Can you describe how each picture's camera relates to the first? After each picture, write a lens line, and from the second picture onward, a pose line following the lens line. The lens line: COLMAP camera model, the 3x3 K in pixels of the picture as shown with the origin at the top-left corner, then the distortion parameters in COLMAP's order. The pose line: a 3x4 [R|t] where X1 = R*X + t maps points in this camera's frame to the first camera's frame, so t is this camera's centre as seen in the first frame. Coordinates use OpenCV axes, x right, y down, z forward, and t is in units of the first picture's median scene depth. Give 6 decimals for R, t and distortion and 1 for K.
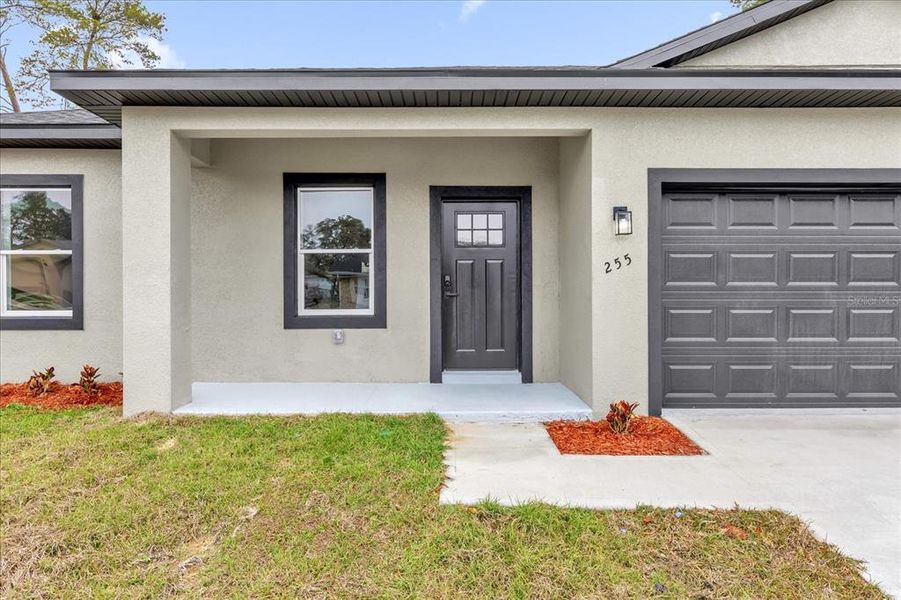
lens RADIAL K [[556.9, 0, 429.6], [0, 556.9, 304.2], [0, 0, 1]] dist [-0.022270, -0.000025]
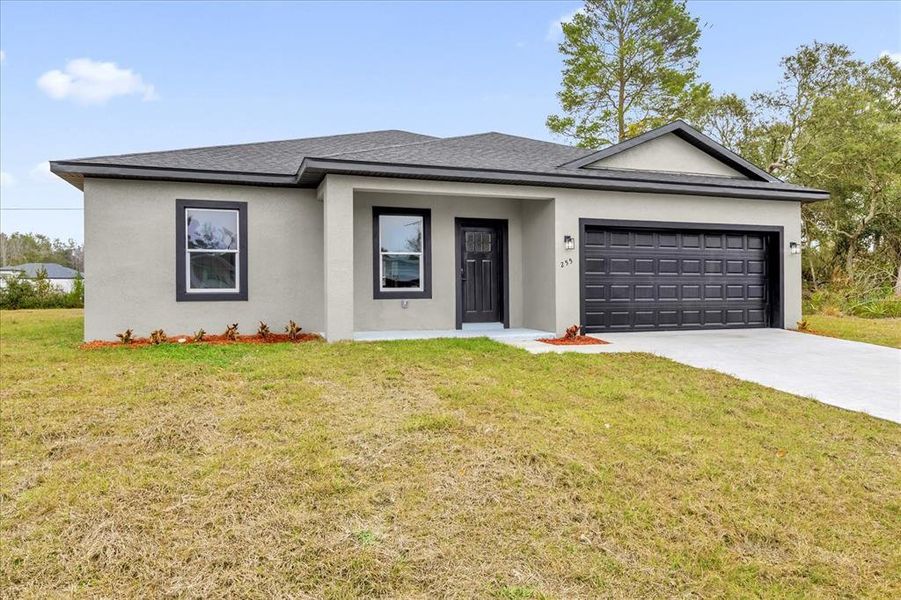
lens RADIAL K [[512.7, 0, 450.5], [0, 512.7, 300.0], [0, 0, 1]] dist [-0.071267, -0.000184]
pose [[0.955978, -0.006550, 0.293364, -0.498722], [0.007628, 0.999968, -0.002529, 0.052870], [-0.293338, 0.004655, 0.955997, -0.548884]]
